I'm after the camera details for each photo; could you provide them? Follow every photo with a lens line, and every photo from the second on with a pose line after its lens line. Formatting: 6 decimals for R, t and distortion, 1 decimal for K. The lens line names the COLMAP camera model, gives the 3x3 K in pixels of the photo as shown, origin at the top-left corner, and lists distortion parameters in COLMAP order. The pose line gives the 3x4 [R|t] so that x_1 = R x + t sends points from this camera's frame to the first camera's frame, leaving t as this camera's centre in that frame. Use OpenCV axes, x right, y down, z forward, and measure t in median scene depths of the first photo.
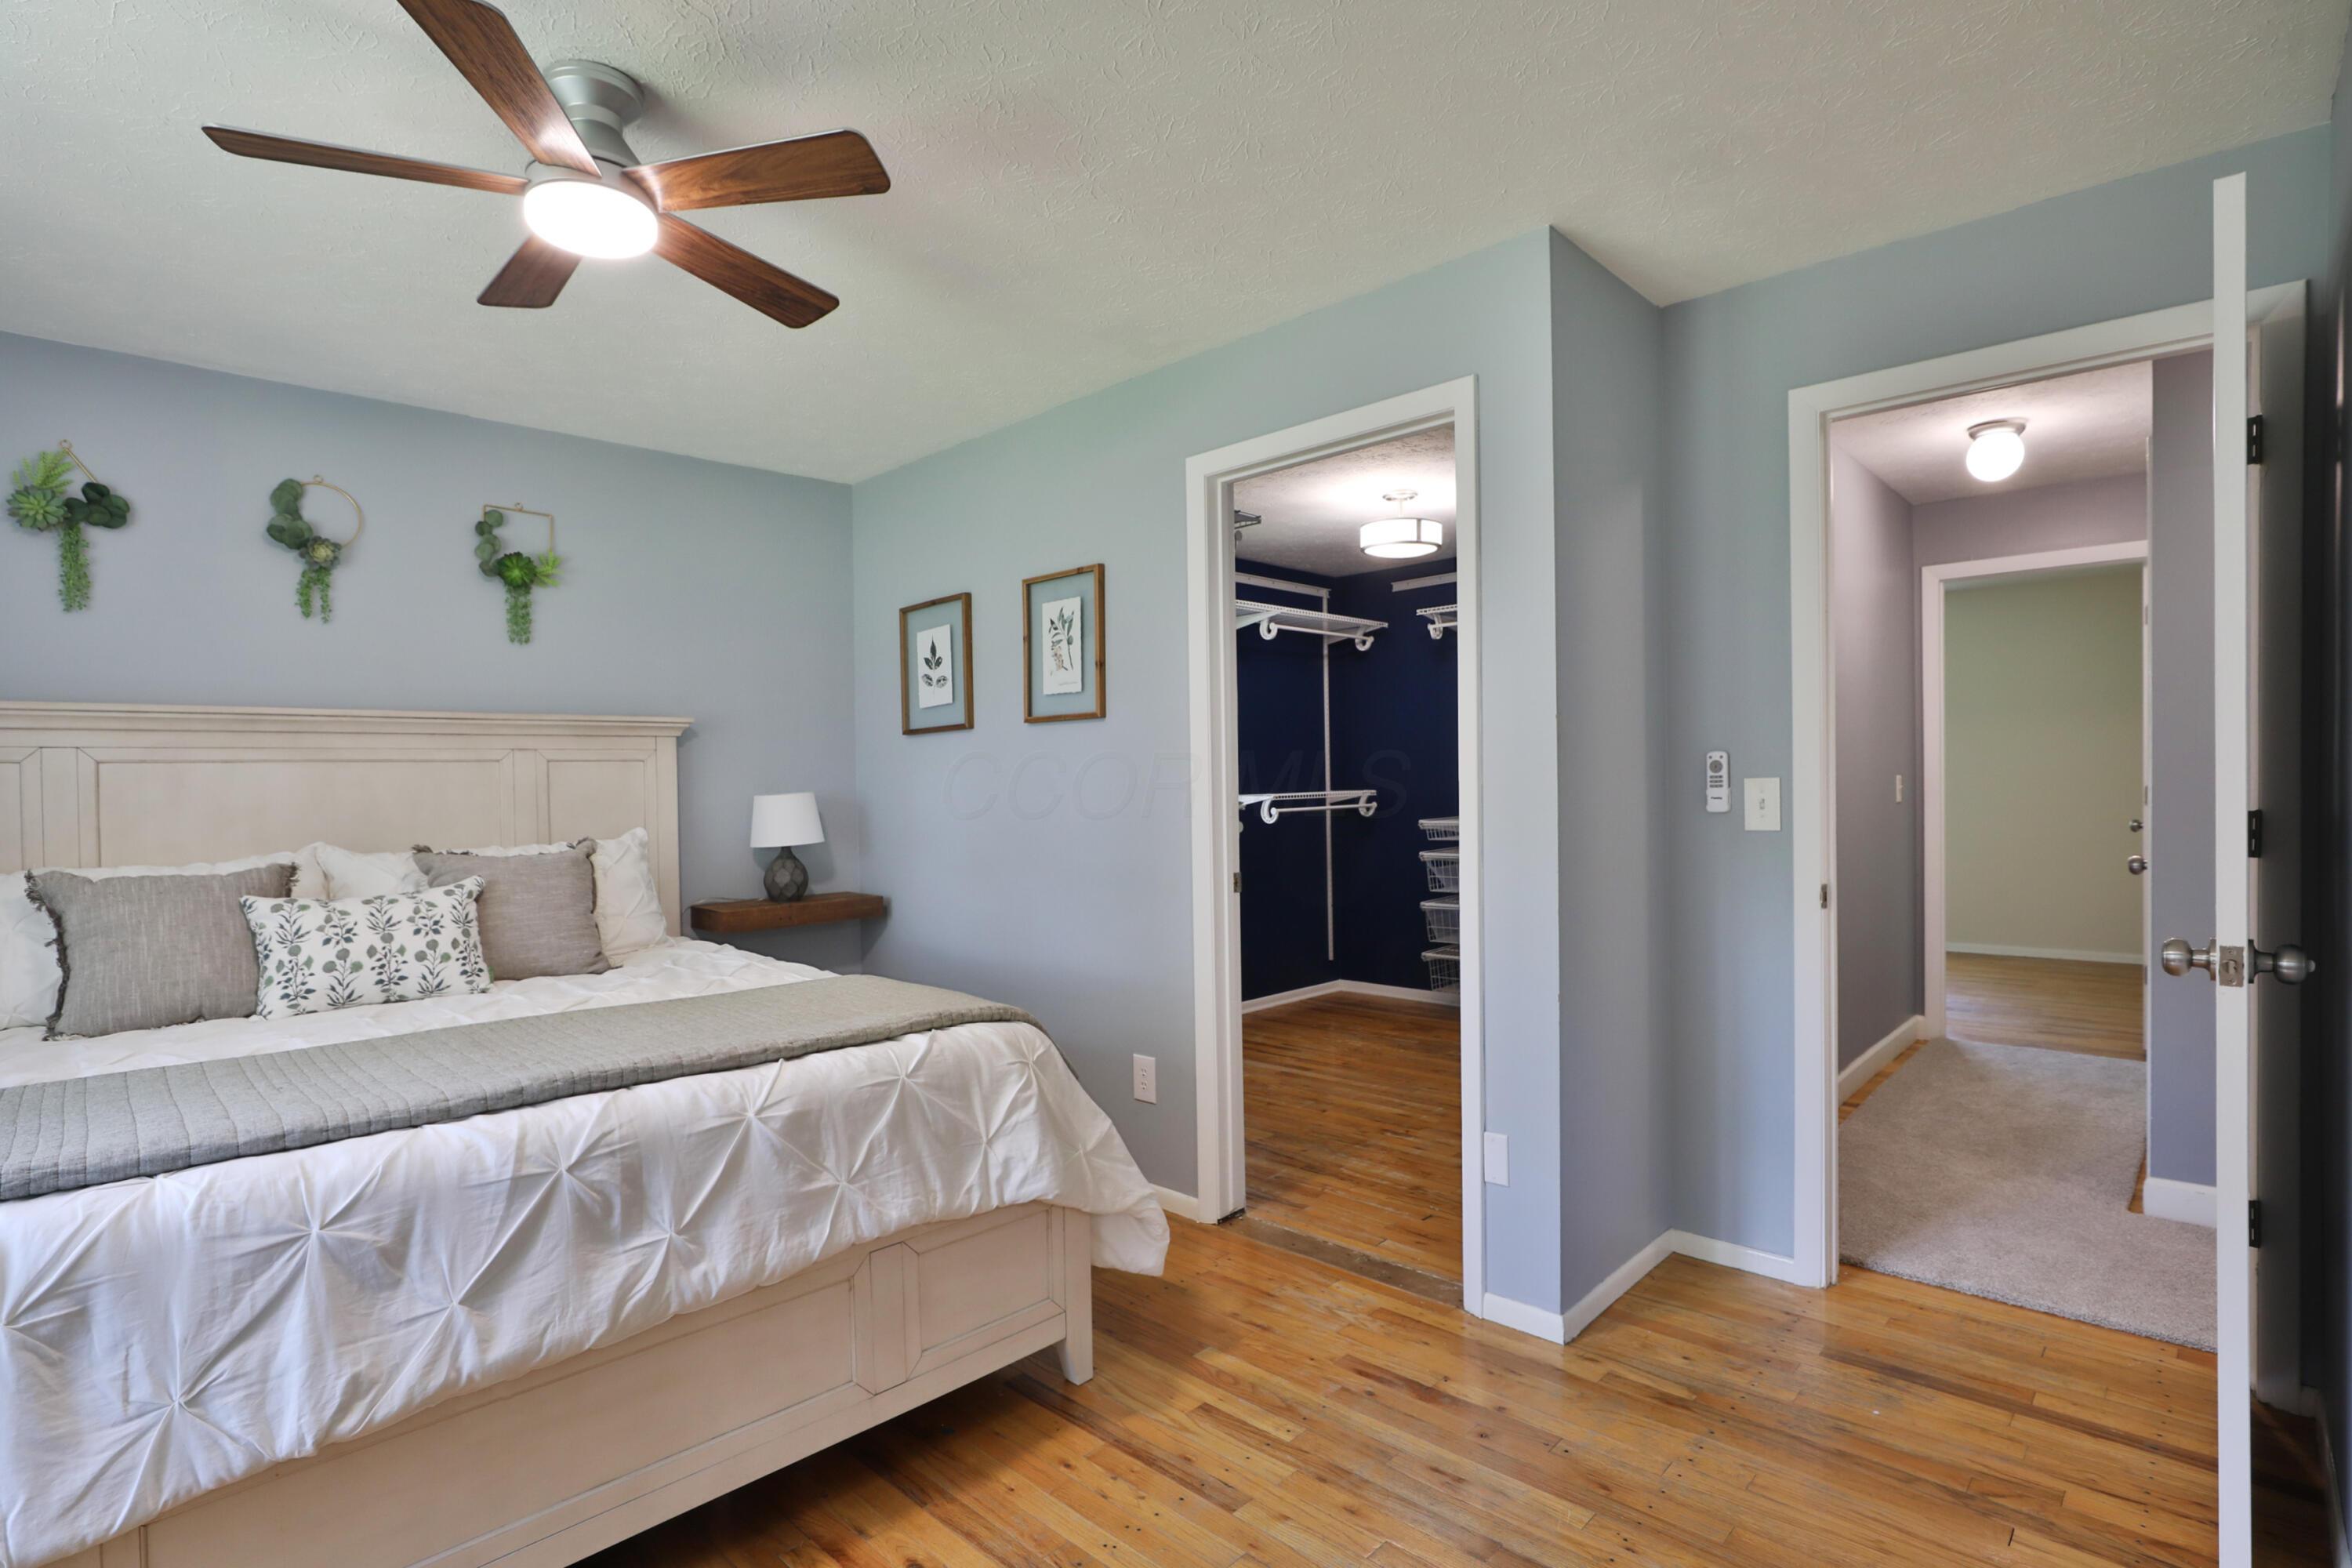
lens RADIAL K [[1138.0, 0, 1172.5], [0, 1138.0, 780.8], [0, 0, 1]] dist [-0.049751, 0.007567]
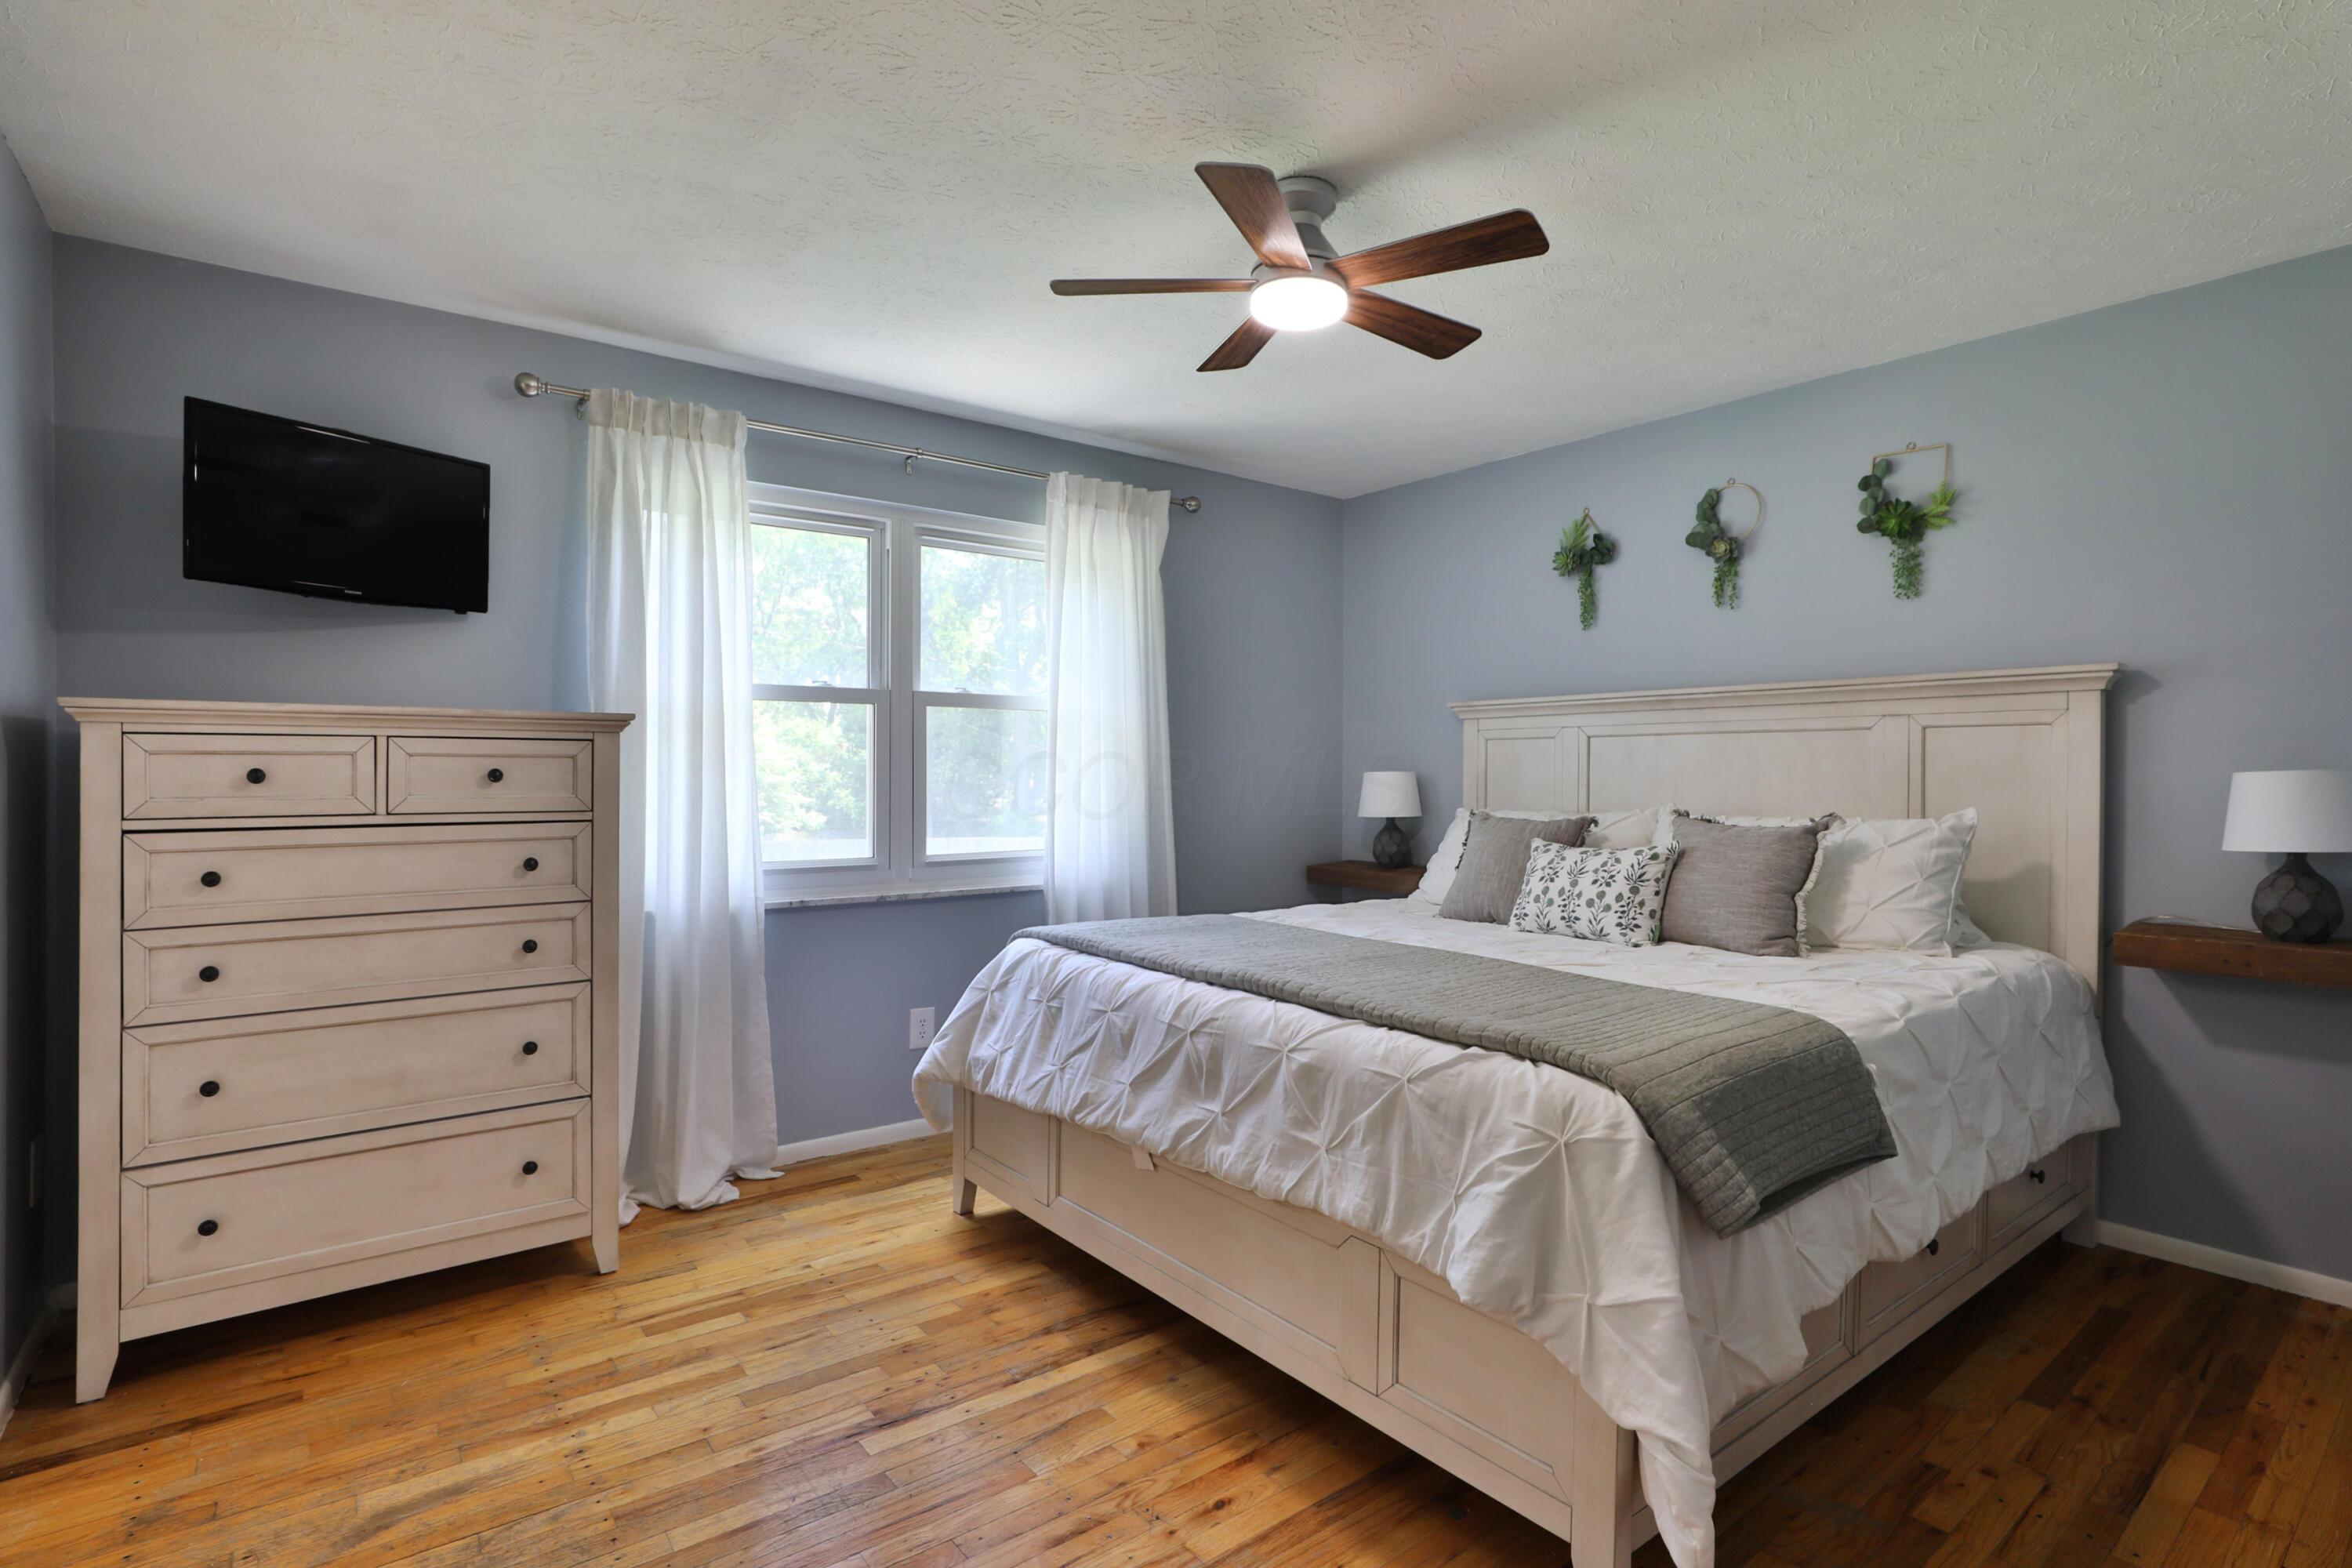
lens RADIAL K [[1138.0, 0, 1196.3], [0, 1138.0, 766.9], [0, 0, 1]] dist [-0.049751, 0.007567]
pose [[-0.135273, 0.016071, -0.990678, 0.511650], [0.005737, 0.999864, 0.015437, -0.004070], [0.990792, -0.003595, -0.135347, 0.713879]]
